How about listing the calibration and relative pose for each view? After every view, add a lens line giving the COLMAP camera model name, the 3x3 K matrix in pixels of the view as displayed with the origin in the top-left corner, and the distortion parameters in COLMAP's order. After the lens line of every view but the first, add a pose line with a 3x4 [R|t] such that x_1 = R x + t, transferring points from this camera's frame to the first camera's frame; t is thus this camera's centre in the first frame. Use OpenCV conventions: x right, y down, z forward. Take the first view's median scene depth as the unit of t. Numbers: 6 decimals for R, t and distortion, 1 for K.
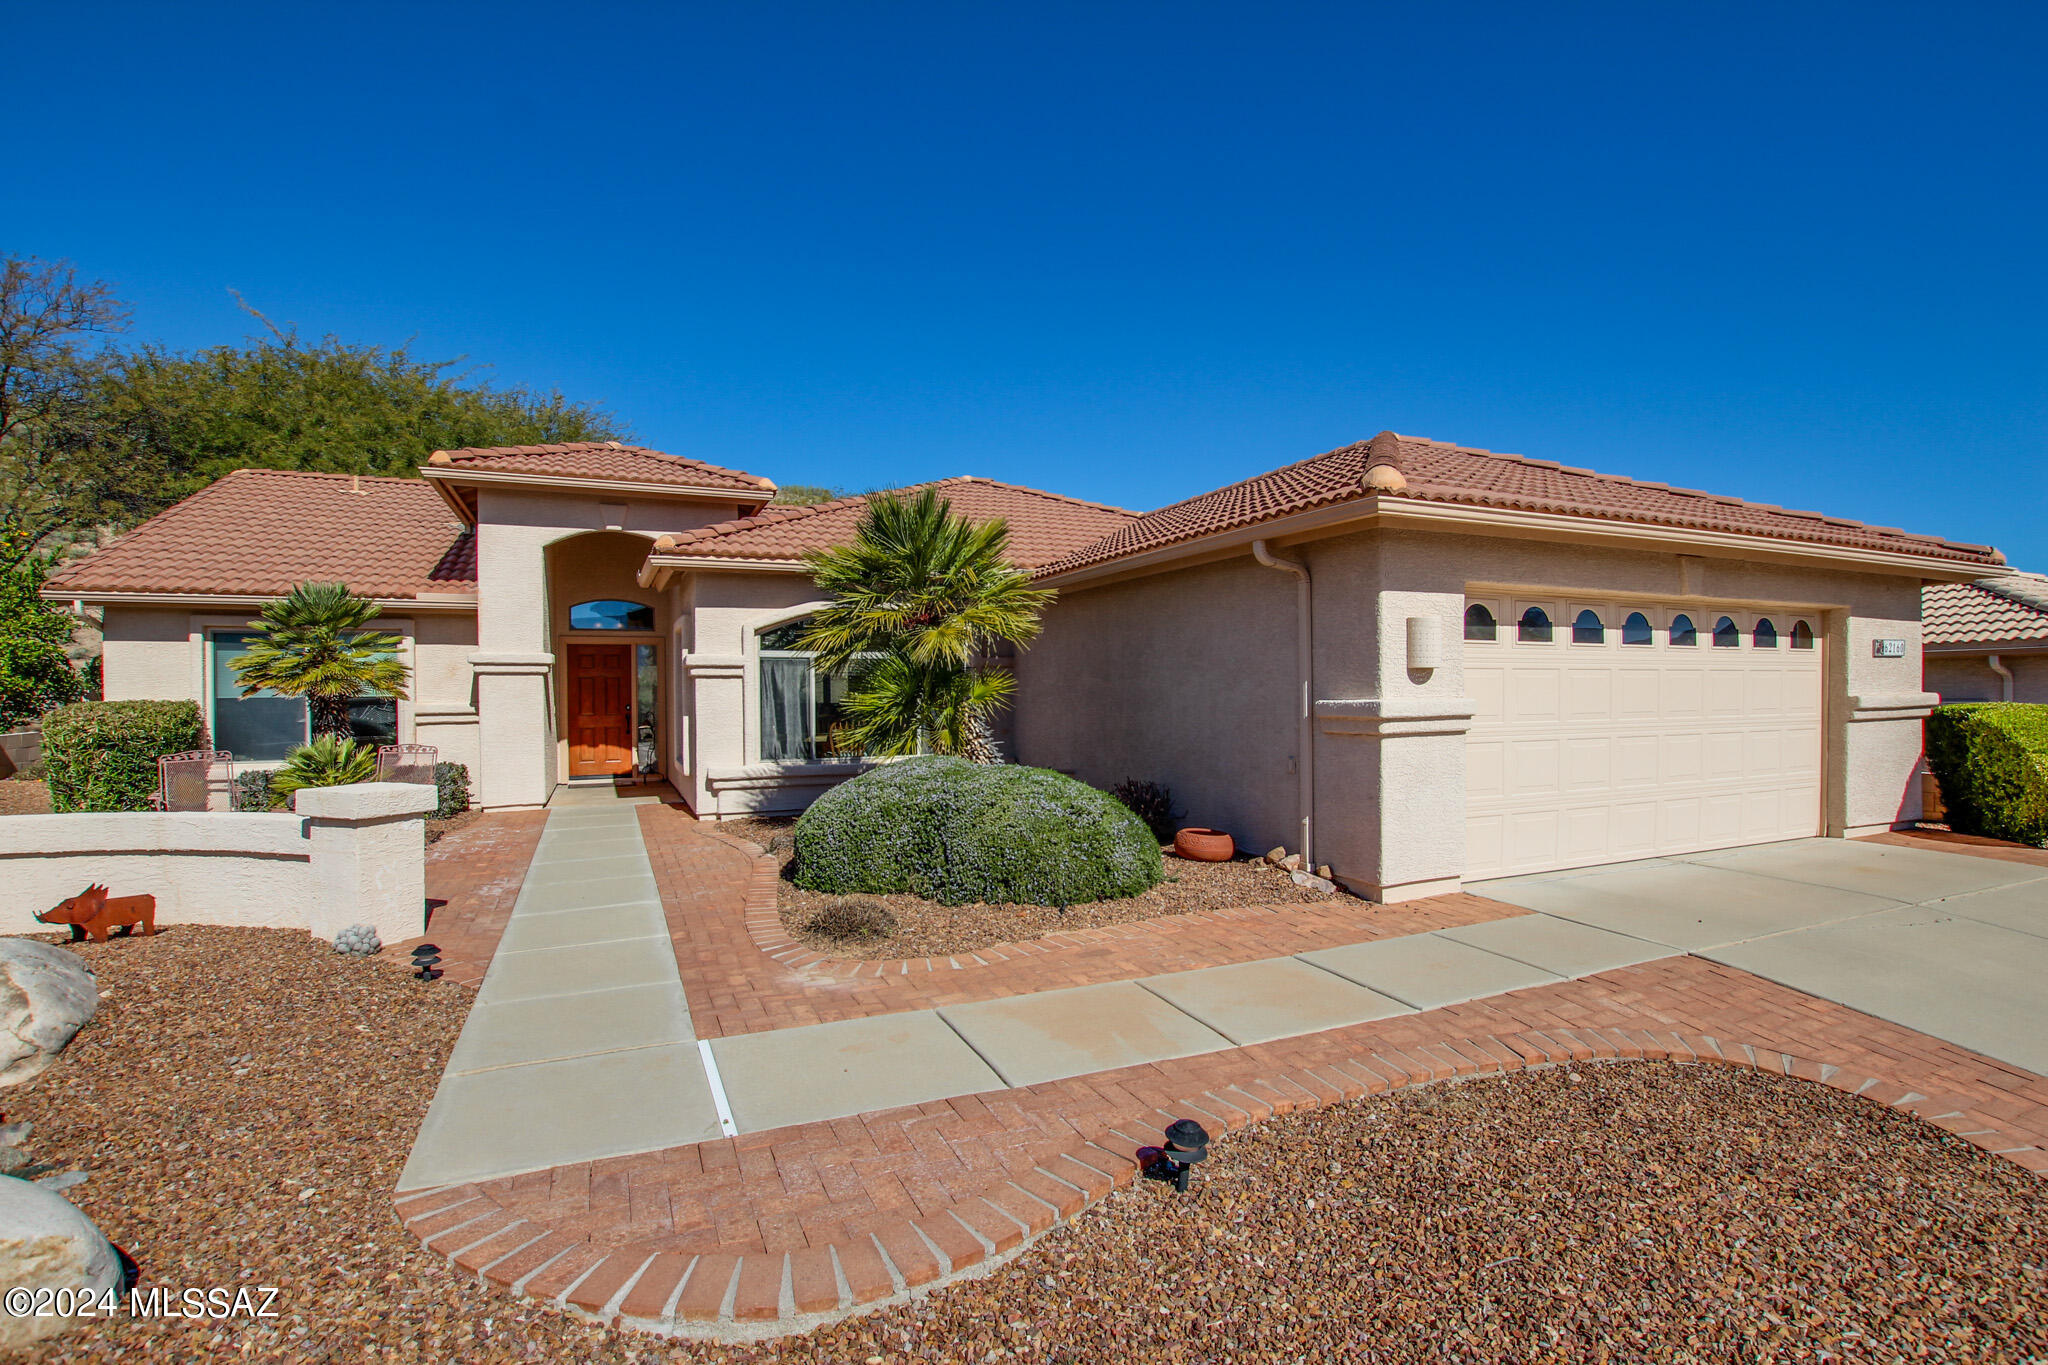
lens RADIAL K [[961.6, 0, 1023.0], [0, 961.6, 698.7], [0, 0, 1]] dist [-0.022616, 0.000163]
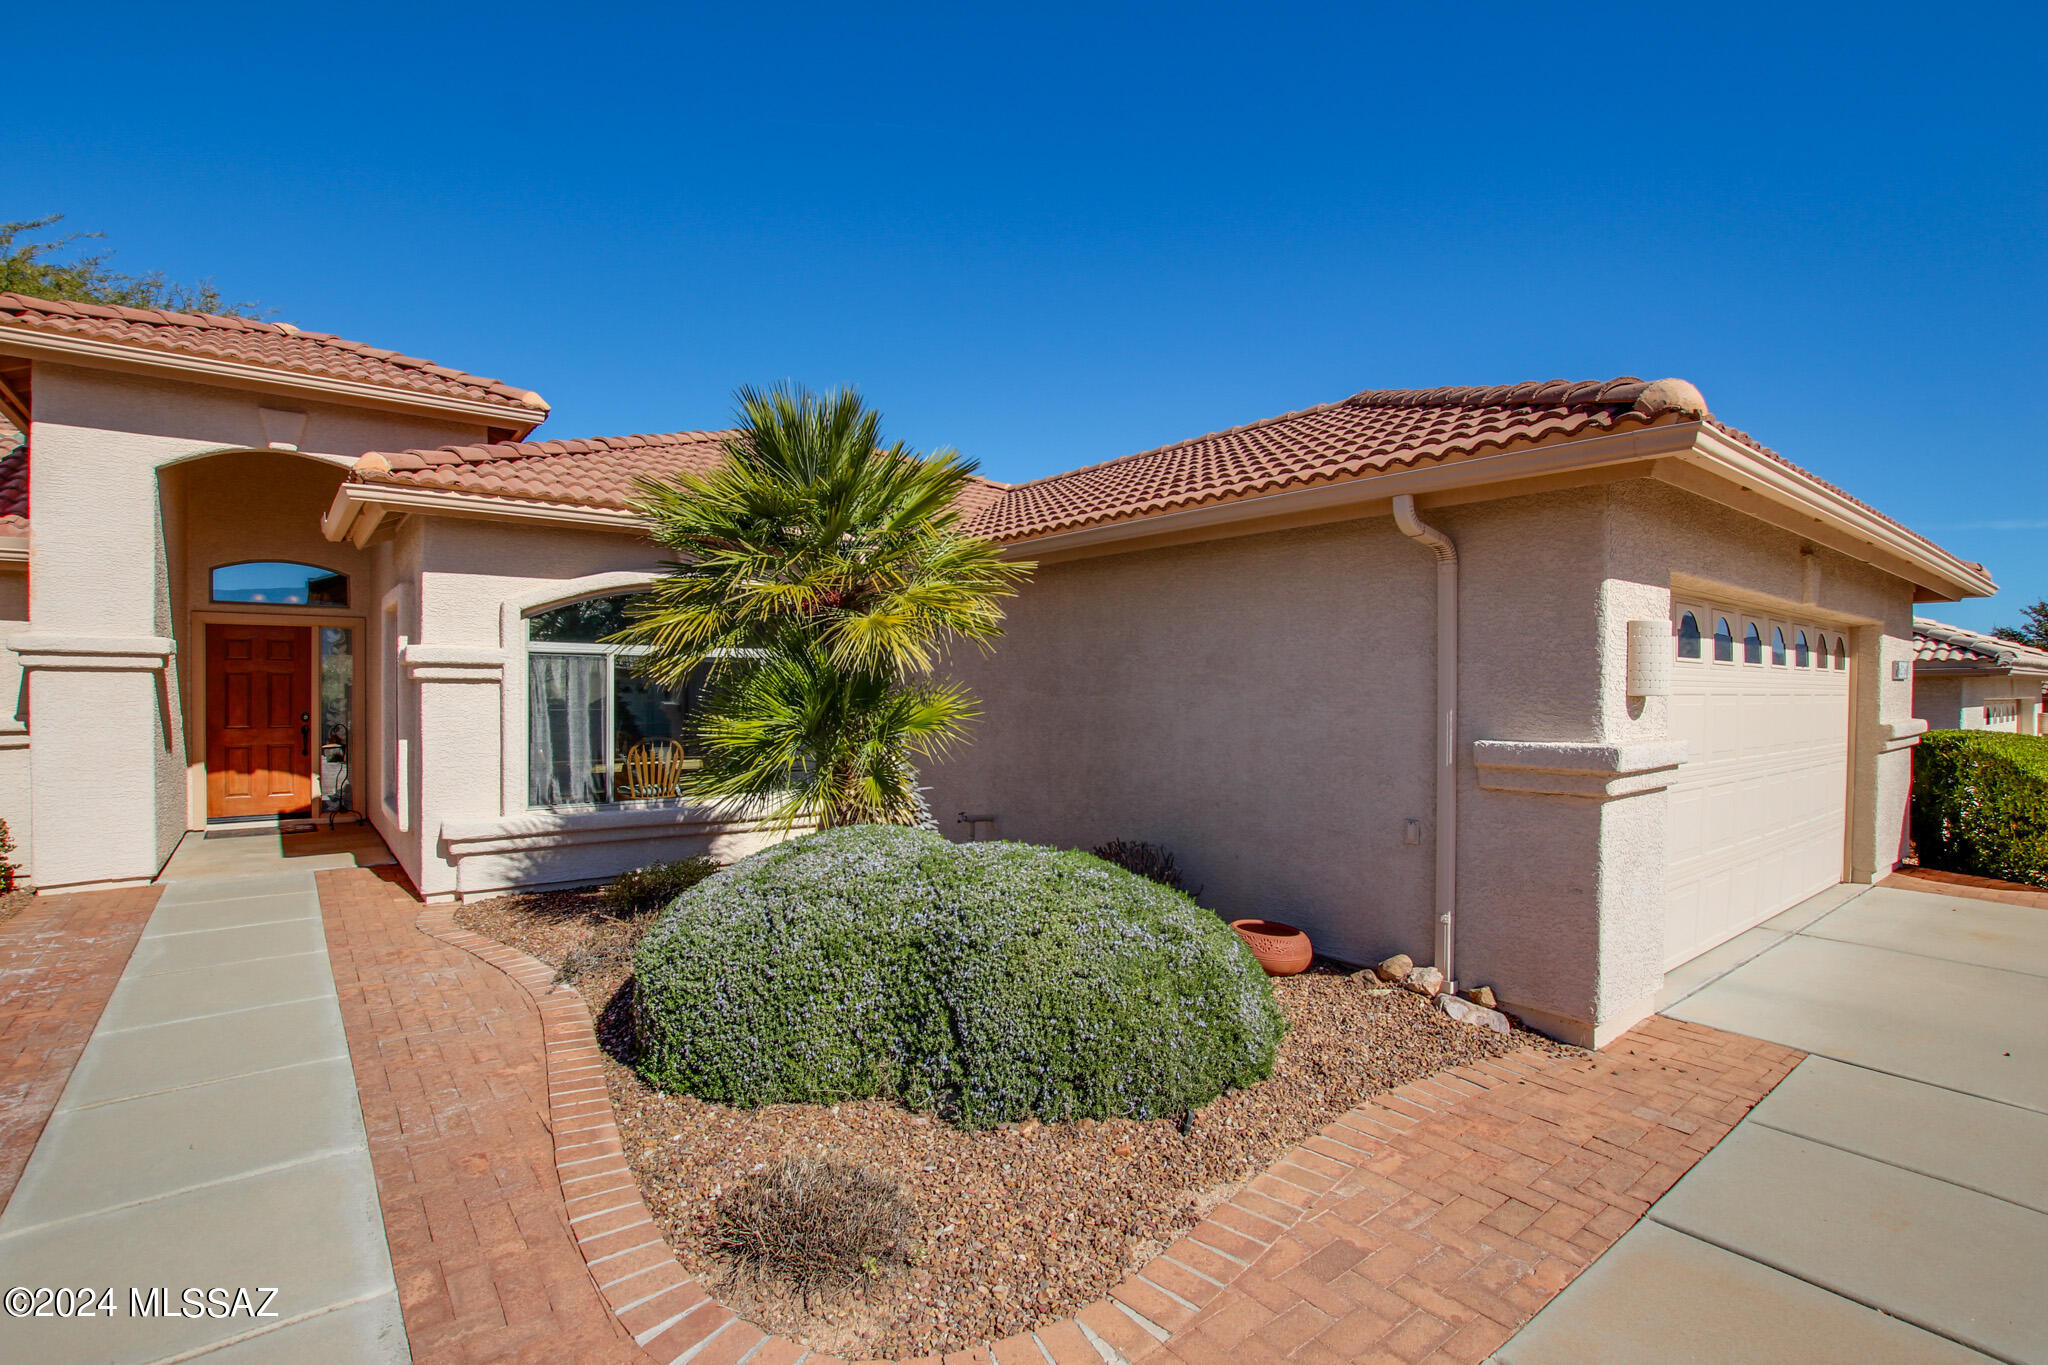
lens RADIAL K [[969.8, 0, 1012.9], [0, 969.8, 695.8], [0, 0, 1]] dist [-0.026068, 0.000399]
pose [[0.970629, 0.011232, 0.240319, -0.130330], [-0.011536, 0.999933, -0.000141, -0.019591], [-0.240304, -0.002635, 0.970694, 0.328394]]
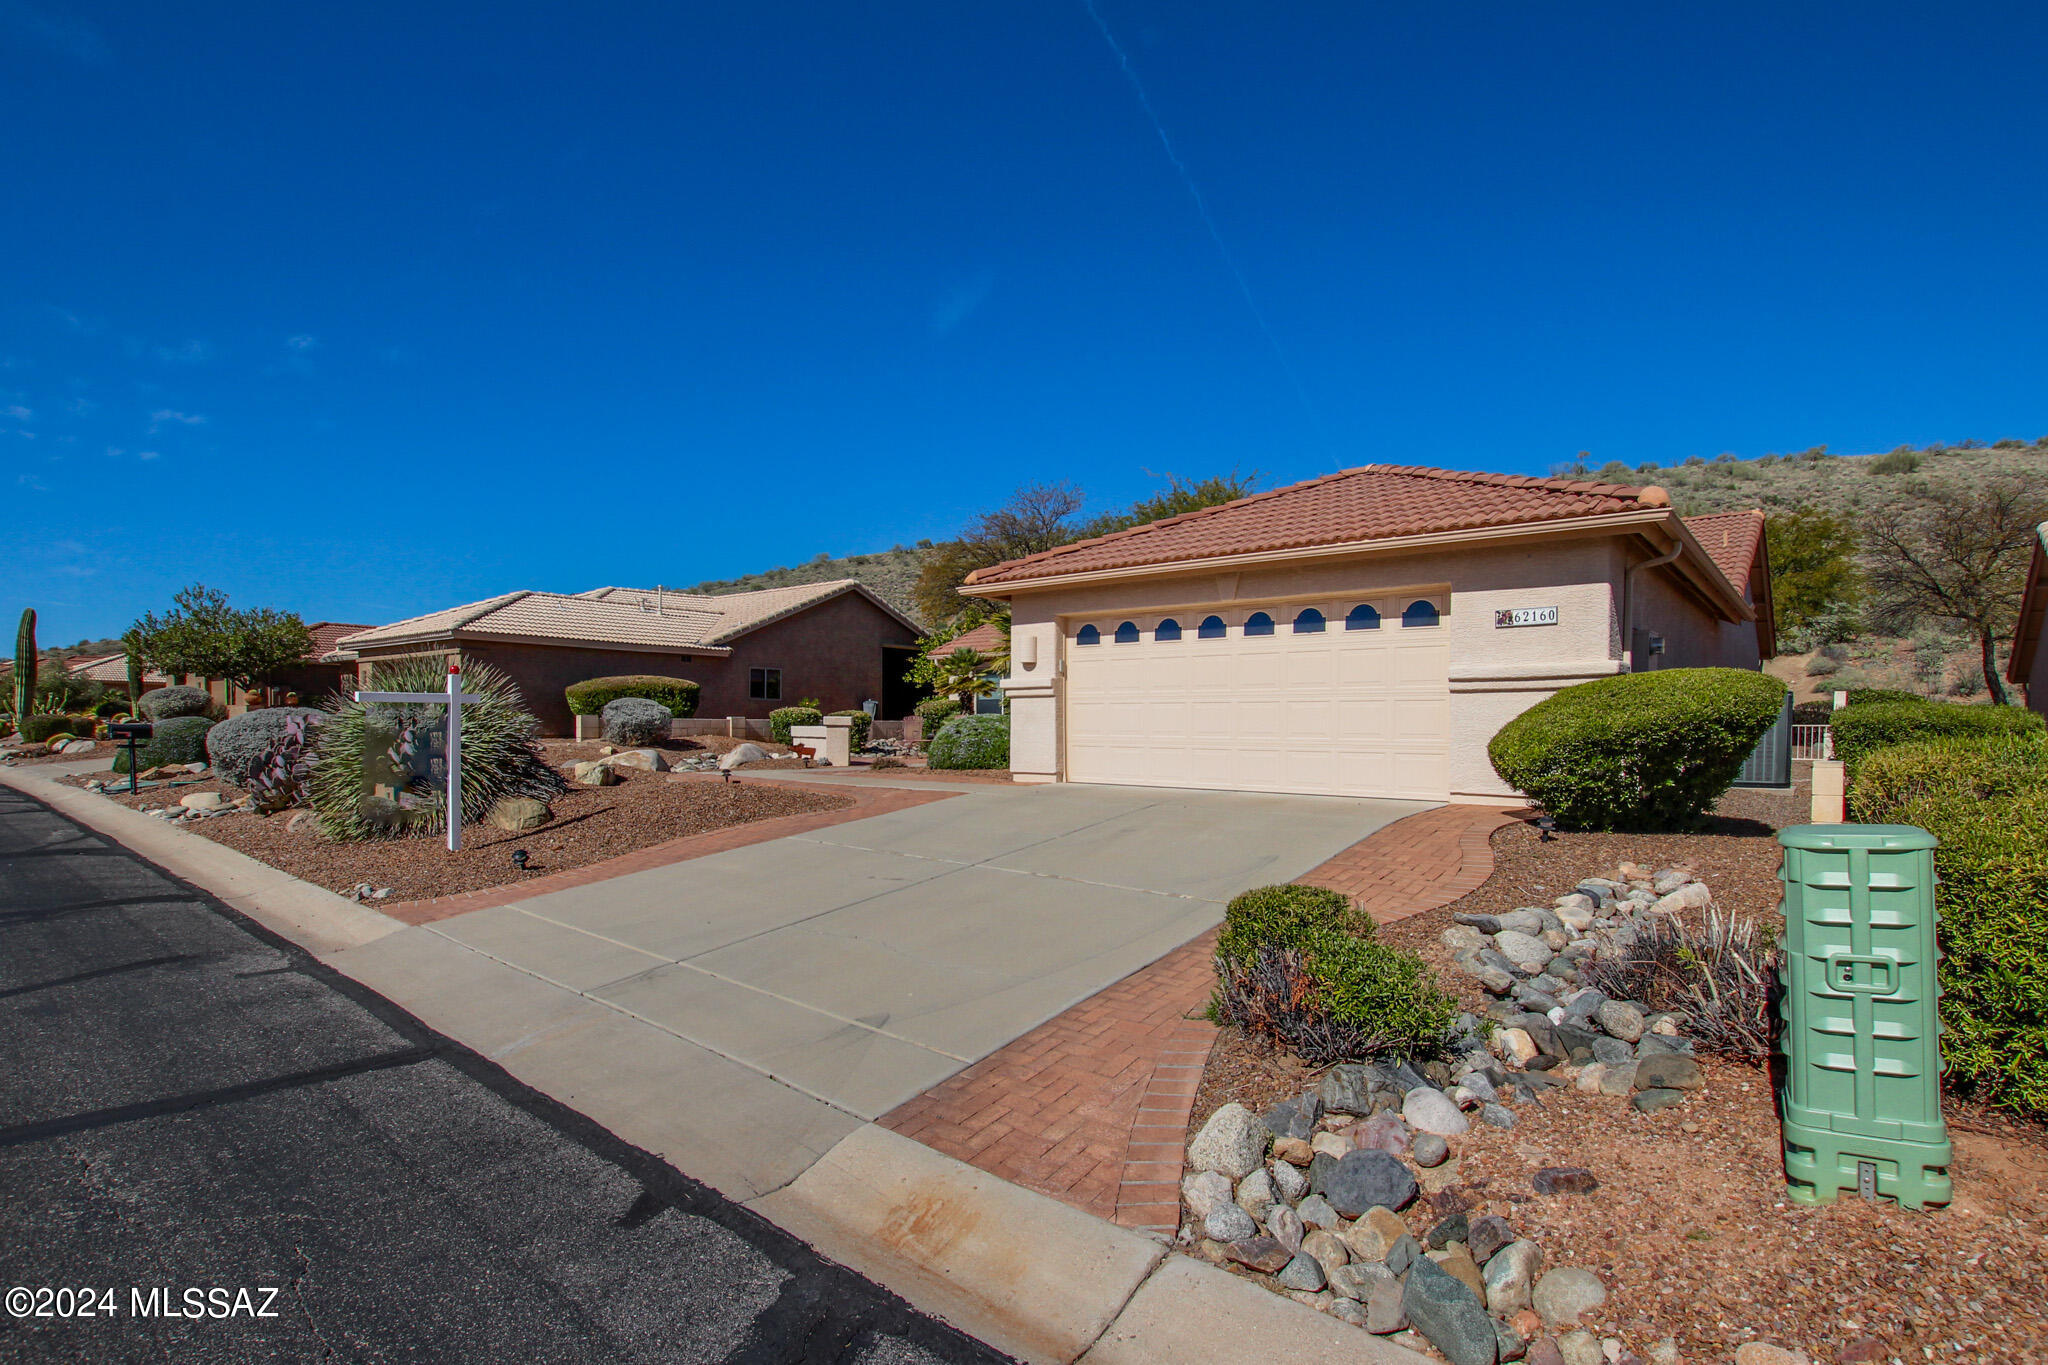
lens RADIAL K [[1022.6, 0, 996.4], [0, 1022.6, 725.6], [0, 0, 1]] dist [-0.029647, 0.001226]
pose [[0.402591, 0.008975, -0.915336, 1.688186], [-0.019327, 0.999812, 0.001302, 0.069254], [0.915176, 0.017167, 0.402689, 0.073378]]
